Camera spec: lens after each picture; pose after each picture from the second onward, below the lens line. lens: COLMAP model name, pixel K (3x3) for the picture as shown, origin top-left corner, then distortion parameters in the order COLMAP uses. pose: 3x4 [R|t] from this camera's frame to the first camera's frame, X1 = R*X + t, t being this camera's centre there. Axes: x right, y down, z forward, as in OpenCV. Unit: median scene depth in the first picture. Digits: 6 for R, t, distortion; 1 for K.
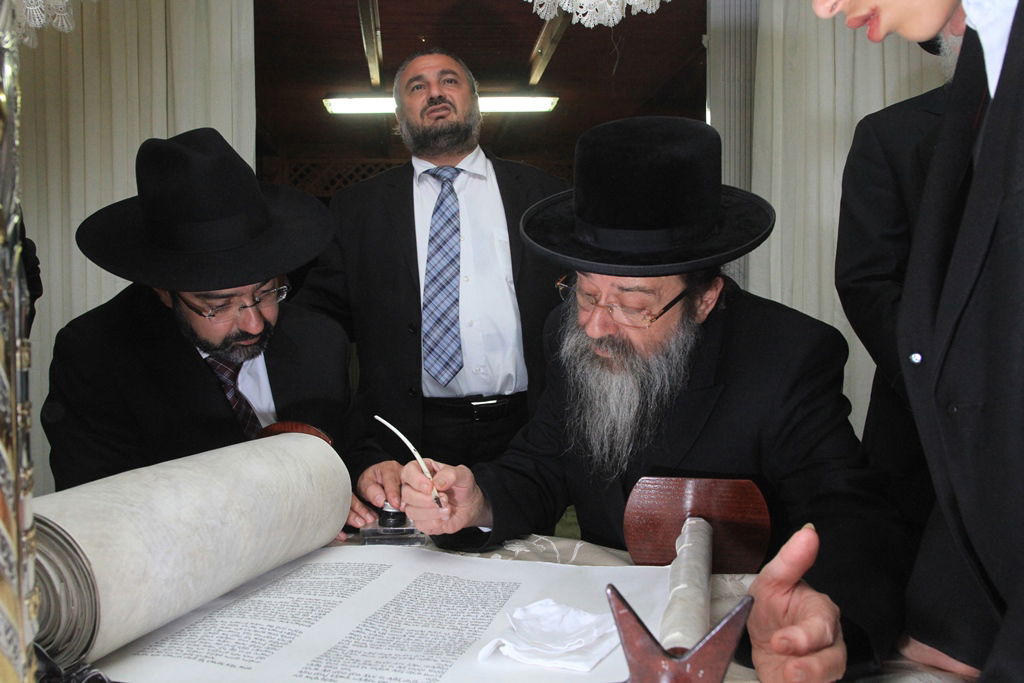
lens RADIAL K [[792.7, 0, 488.9], [0, 792.7, 364.0], [0, 0, 1]] dist [-0.072954, 0.060996]
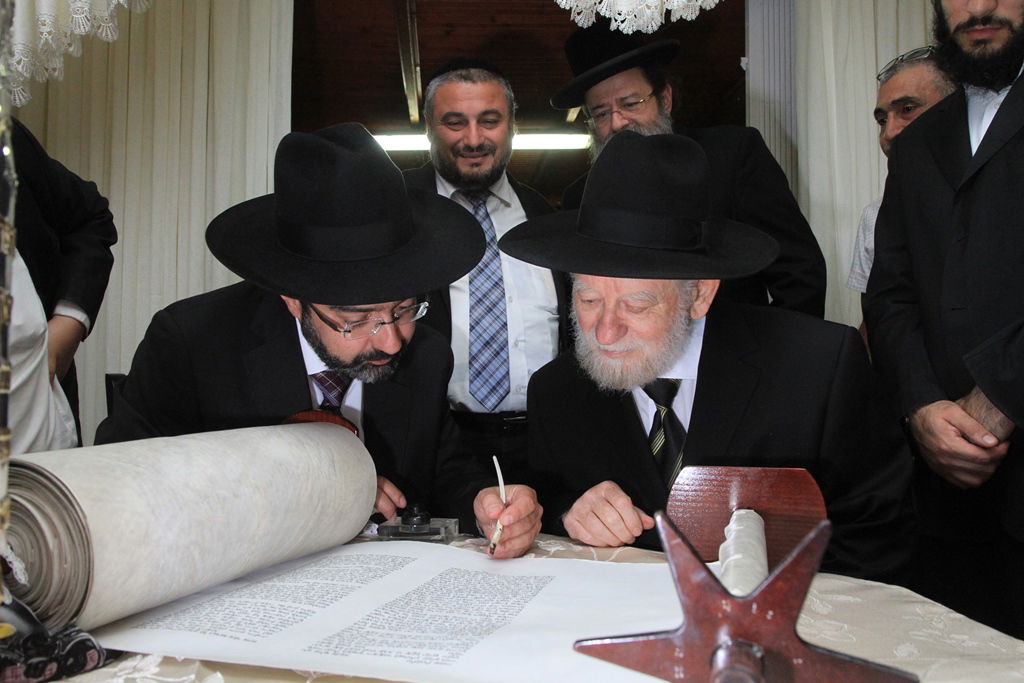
lens RADIAL K [[792.7, 0, 490.5], [0, 792.7, 355.7], [0, 0, 1]] dist [-0.072954, 0.060996]
pose [[0.999094, 0.009828, -0.041399, -0.000456], [-0.012890, 0.997148, -0.074364, 0.102937], [0.040550, 0.074830, 0.996371, 0.072971]]
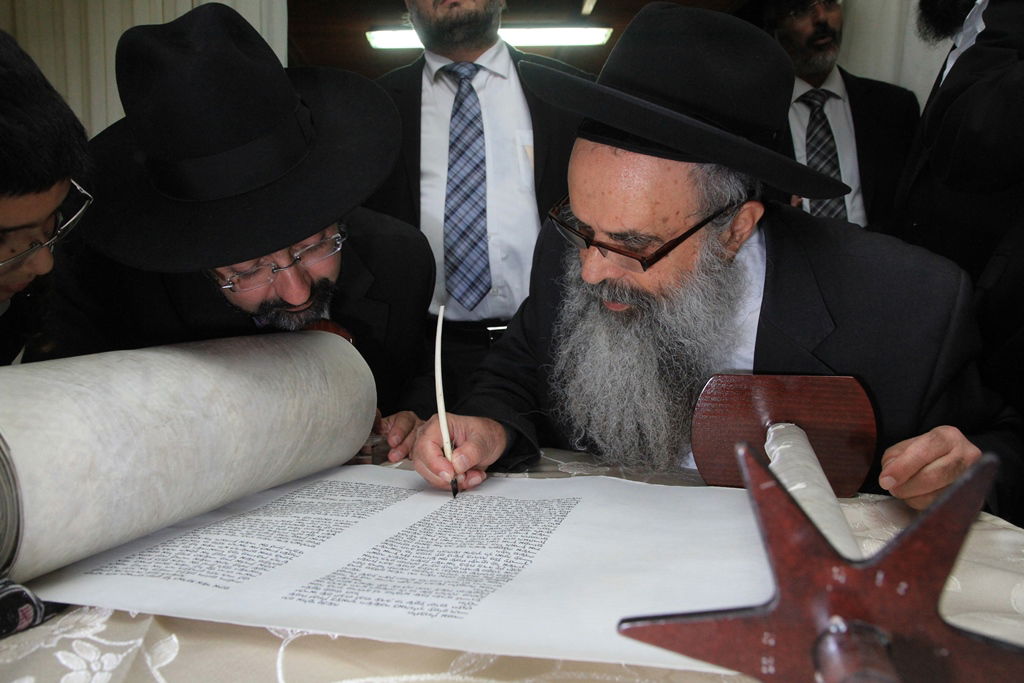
lens RADIAL K [[792.7, 0, 499.4], [0, 792.7, 354.5], [0, 0, 1]] dist [-0.072954, 0.060996]
pose [[0.998824, -0.000442, -0.048482, -0.003627], [0.002295, 0.999269, 0.038159, 0.110107], [0.048430, -0.038226, 0.998095, 0.222441]]
